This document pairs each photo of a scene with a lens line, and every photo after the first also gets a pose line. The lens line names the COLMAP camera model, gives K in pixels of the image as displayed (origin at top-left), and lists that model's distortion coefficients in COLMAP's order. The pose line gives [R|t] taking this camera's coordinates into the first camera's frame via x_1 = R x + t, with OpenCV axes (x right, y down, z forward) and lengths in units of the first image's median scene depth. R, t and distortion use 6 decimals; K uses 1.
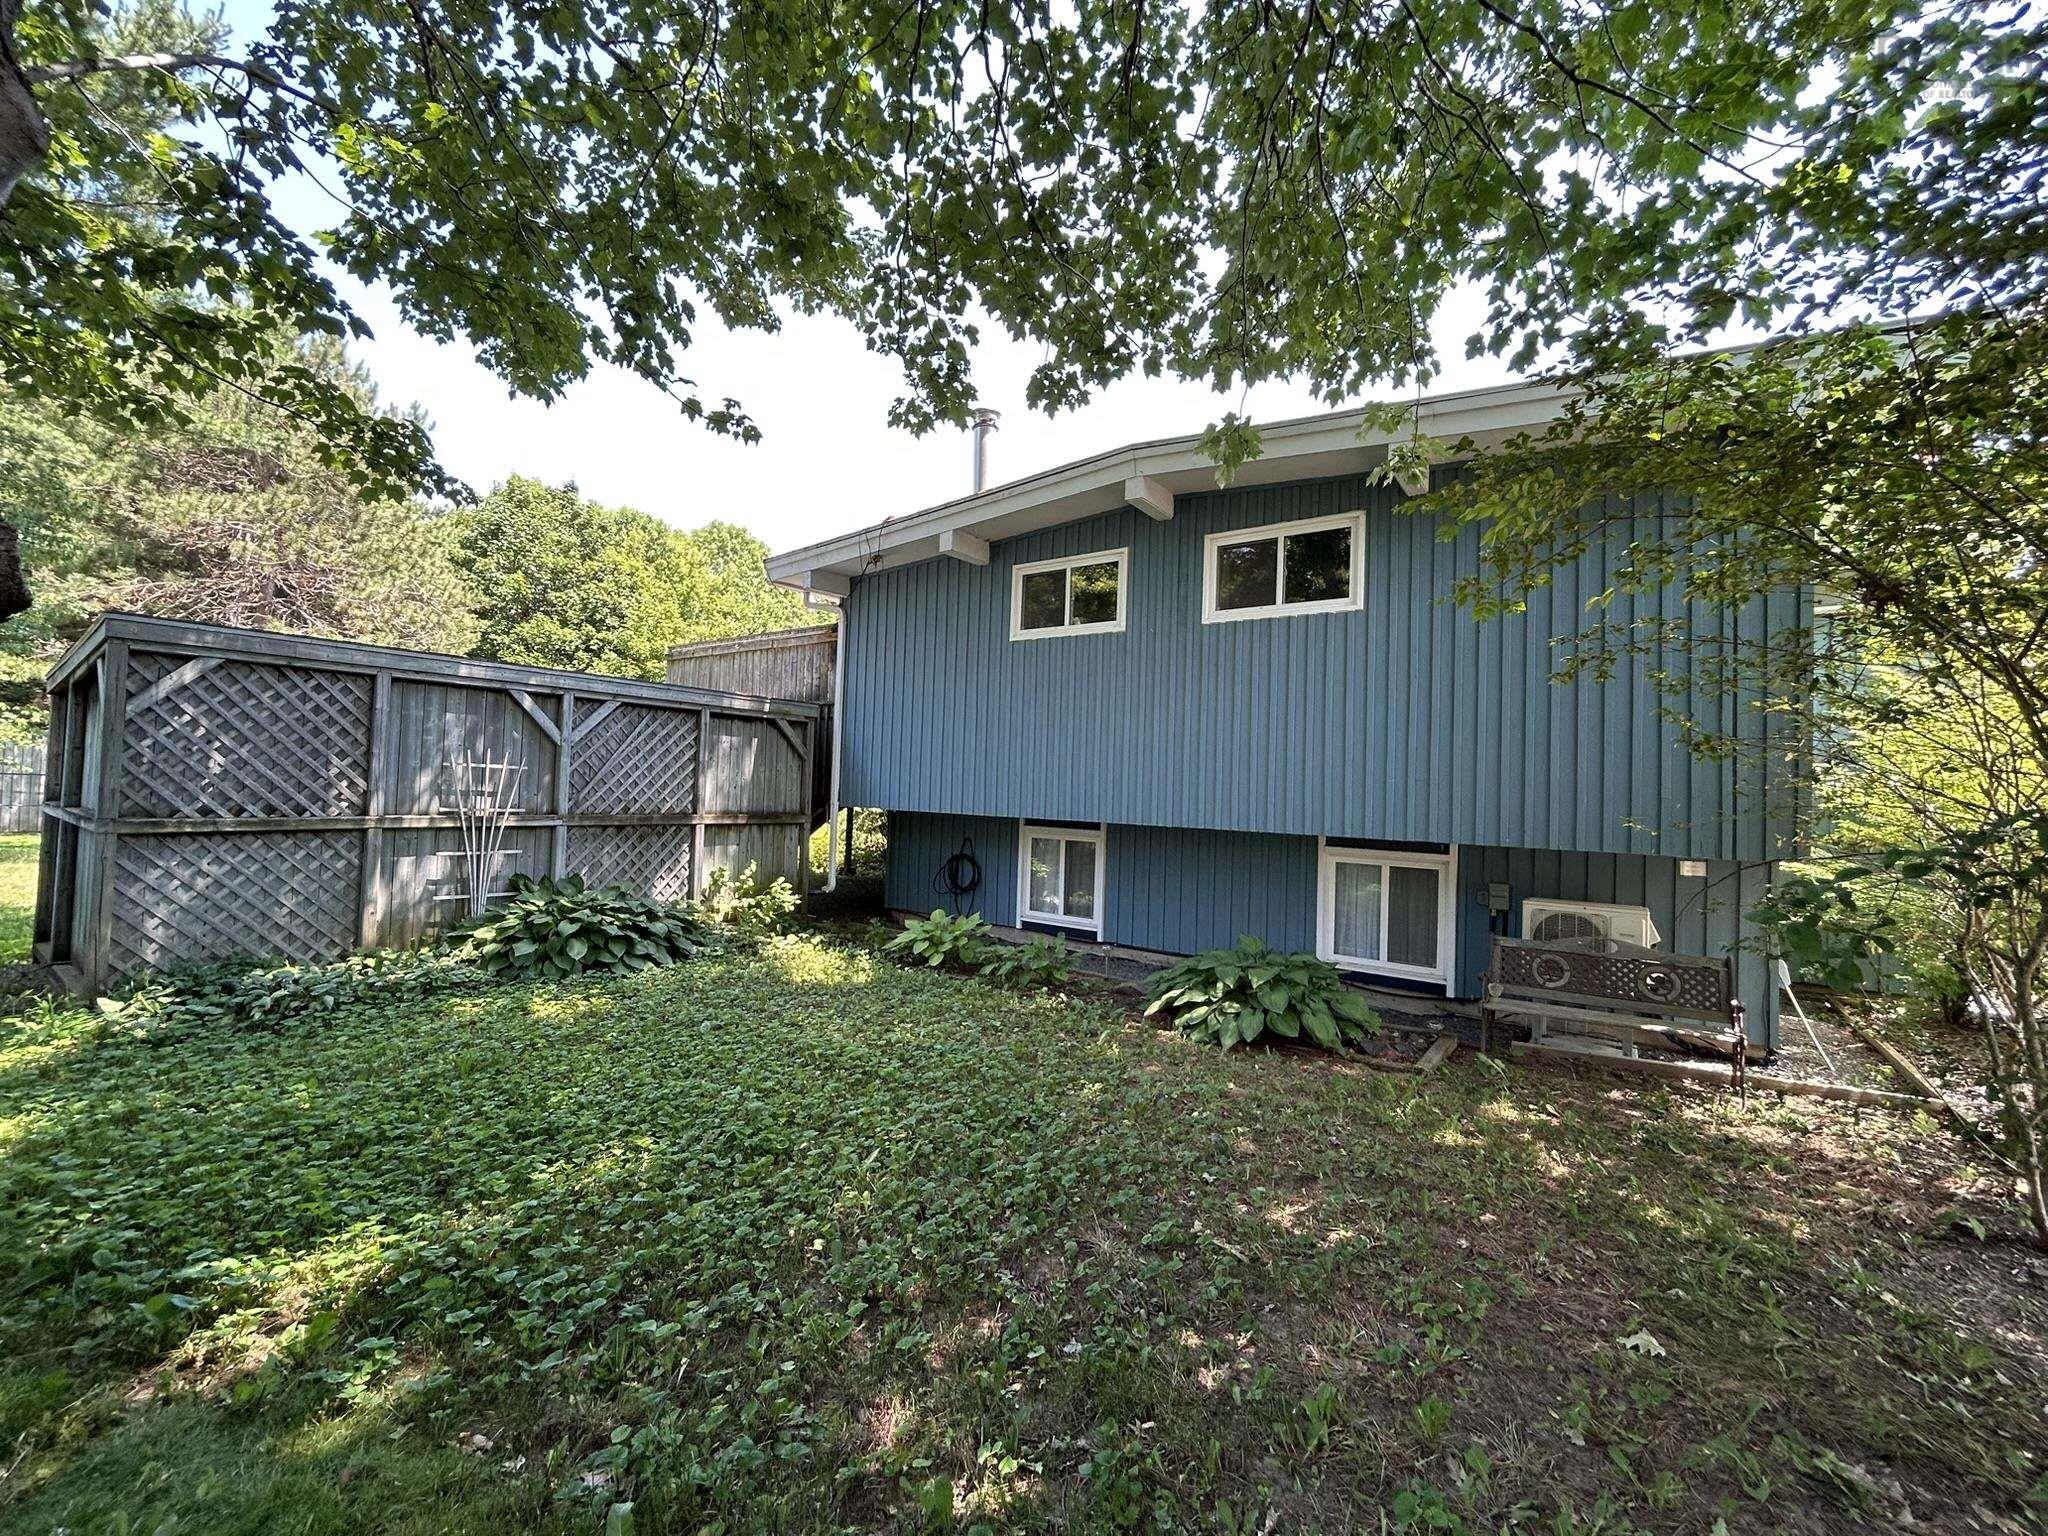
lens RADIAL K [[826.9, 0, 1024.0], [0, 826.9, 768.0], [0, 0, 1]] dist [-0.003460, 0.000517]
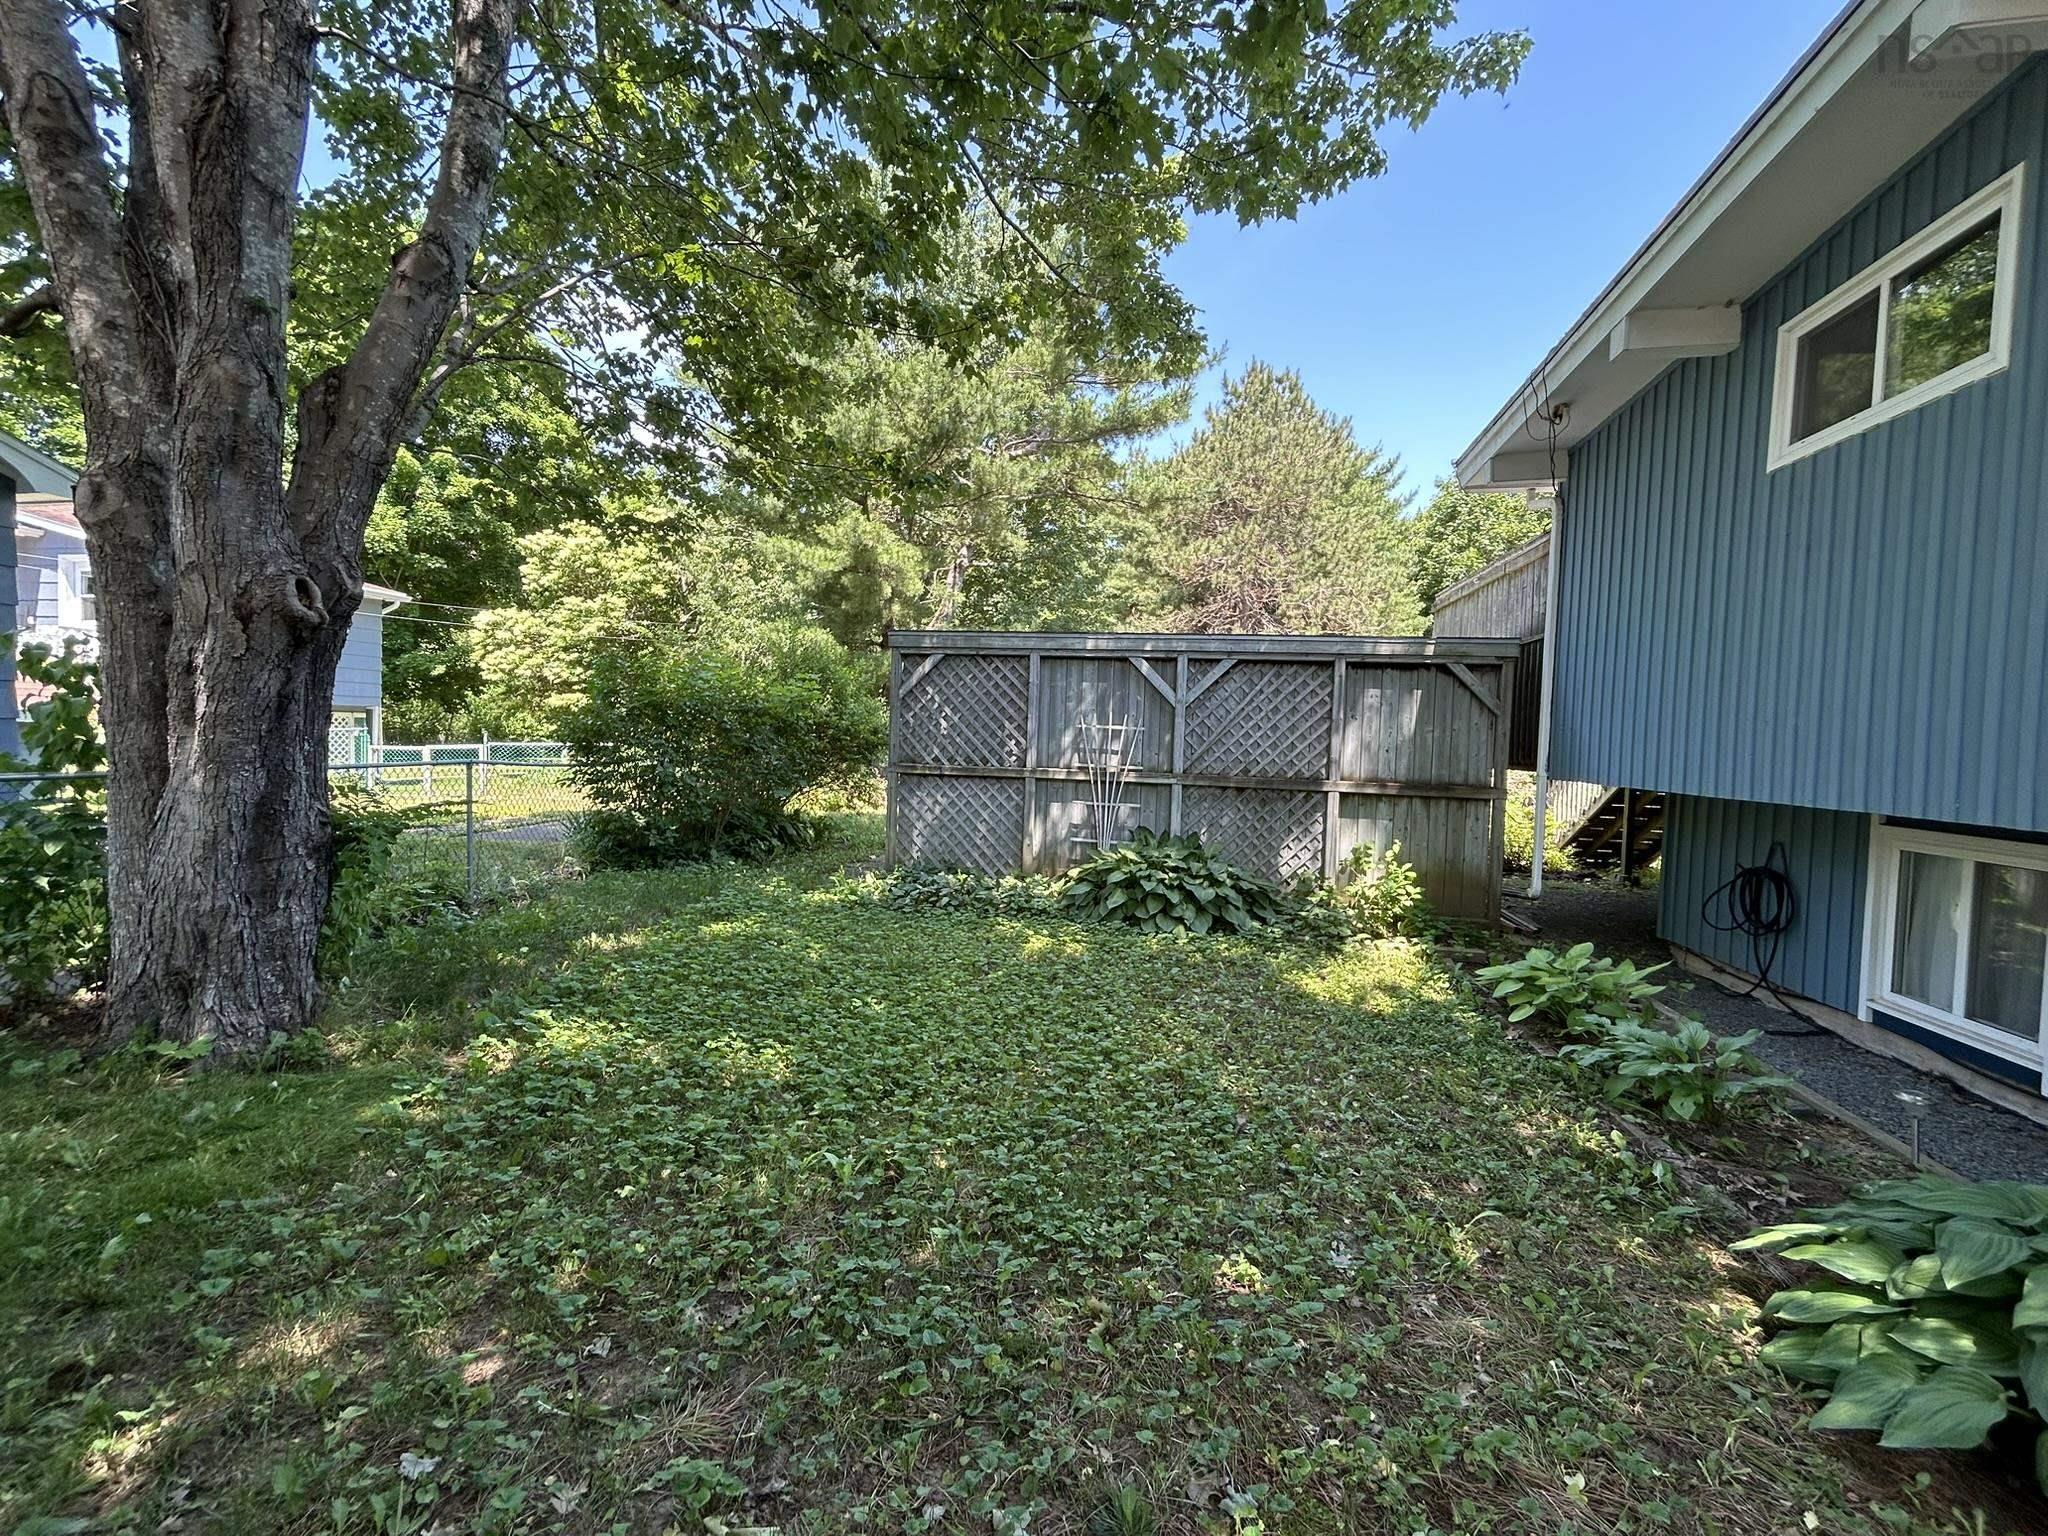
lens RADIAL K [[833.1, 0, 1025.3], [0, 833.1, 765.6], [0, 0, 1]] dist [0.000577, 0.000545]
pose [[0.432368, 0.013390, -0.901598, 0.299451], [0.002626, 0.999867, 0.016109, 0.029200], [0.901693, -0.009332, 0.432275, 0.375437]]
